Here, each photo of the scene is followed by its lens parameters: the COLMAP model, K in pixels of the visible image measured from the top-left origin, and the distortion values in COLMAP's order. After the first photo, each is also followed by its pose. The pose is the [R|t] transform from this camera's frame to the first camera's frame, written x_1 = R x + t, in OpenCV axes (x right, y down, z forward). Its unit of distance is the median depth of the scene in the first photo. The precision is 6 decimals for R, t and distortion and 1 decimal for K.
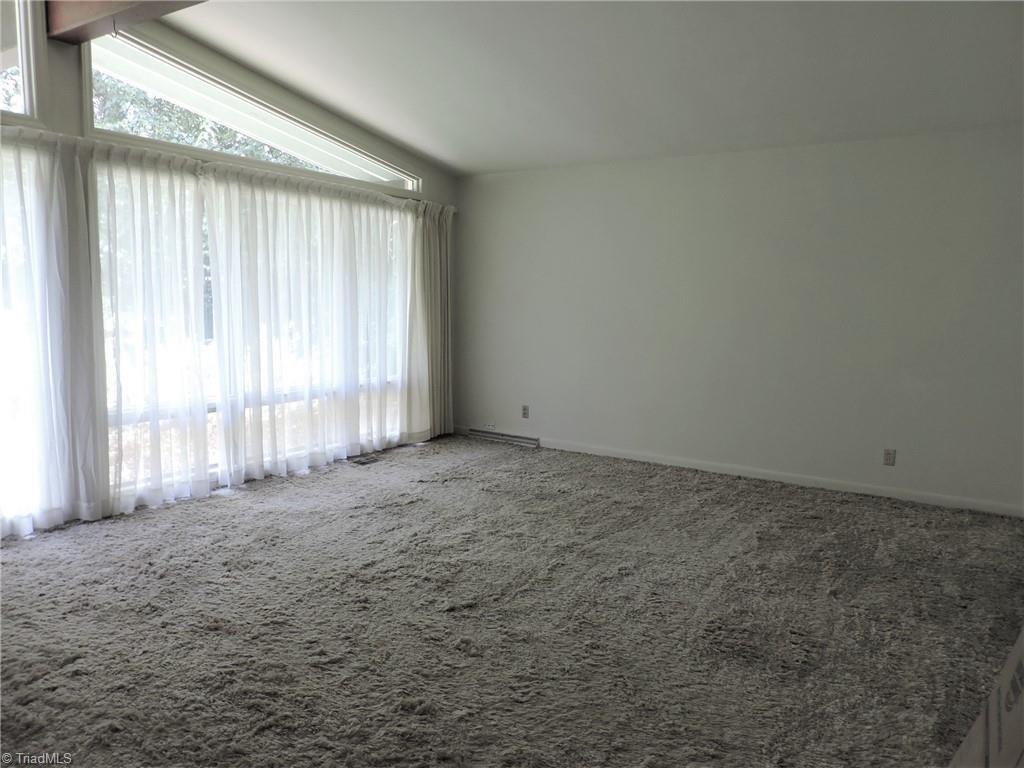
lens RADIAL K [[727.0, 0, 503.1], [0, 727.0, 391.2], [0, 0, 1]] dist [-0.021163, 0.008268]
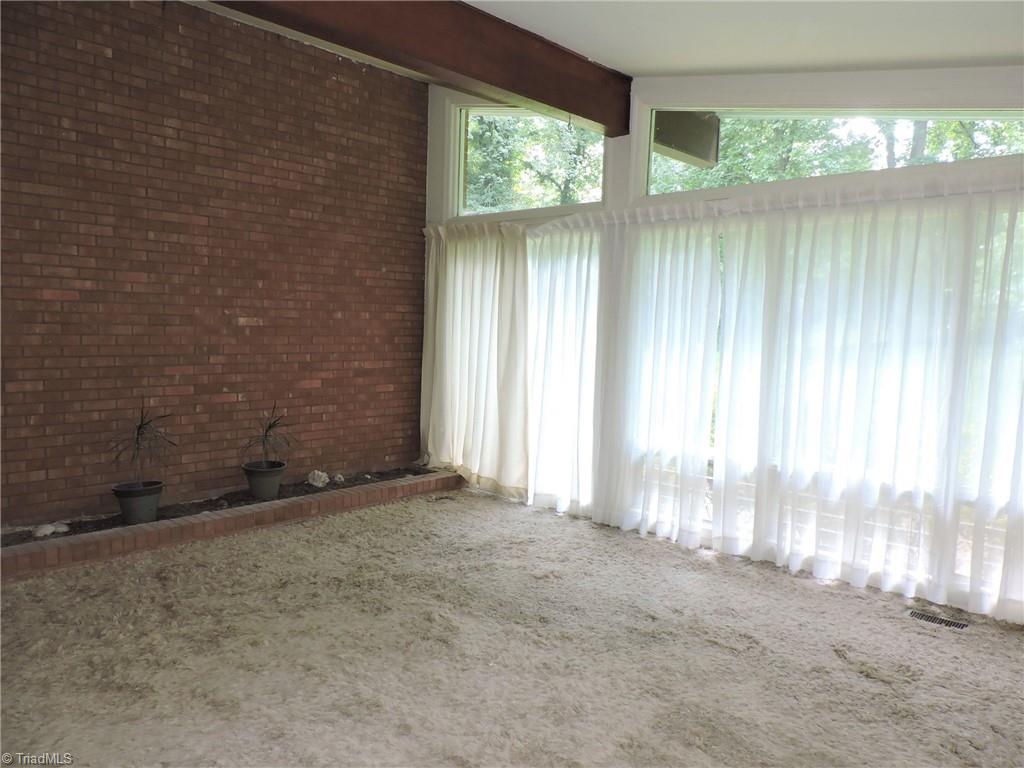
lens RADIAL K [[727.0, 0, 507.7], [0, 727.0, 390.0], [0, 0, 1]] dist [-0.021163, 0.008268]
pose [[-0.170425, 0.064832, -0.983235, 0.670417], [-0.155498, 0.983561, 0.091806, -0.133607], [0.973024, 0.168537, -0.157542, 1.063526]]
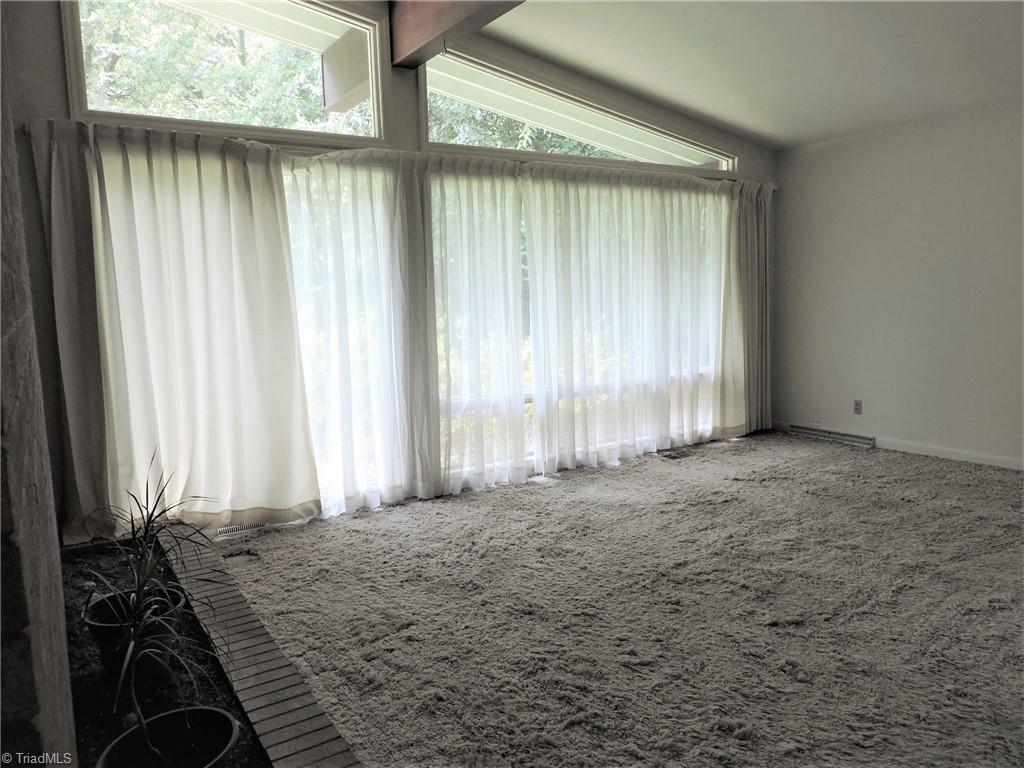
lens RADIAL K [[727.0, 0, 505.4], [0, 727.0, 394.0], [0, 0, 1]] dist [-0.021163, 0.008268]
pose [[0.915051, 0.008945, -0.403239, -0.012677], [-0.003985, 0.999906, 0.013138, 0.003677], [0.403319, -0.010415, 0.915000, 0.036160]]
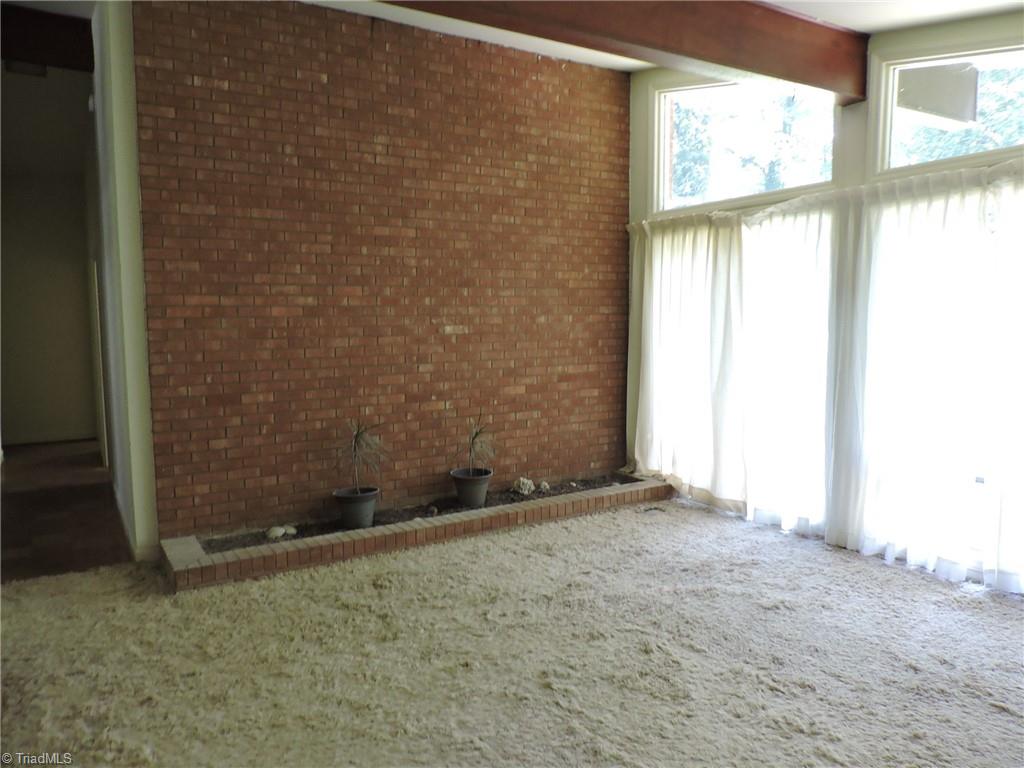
lens RADIAL K [[727.0, 0, 506.7], [0, 727.0, 383.9], [0, 0, 1]] dist [-0.021163, 0.008268]
pose [[-0.425973, 0.064973, -0.902400, 0.614659], [-0.112262, 0.985914, 0.123979, -0.139052], [0.897744, 0.154117, -0.412678, 1.027252]]
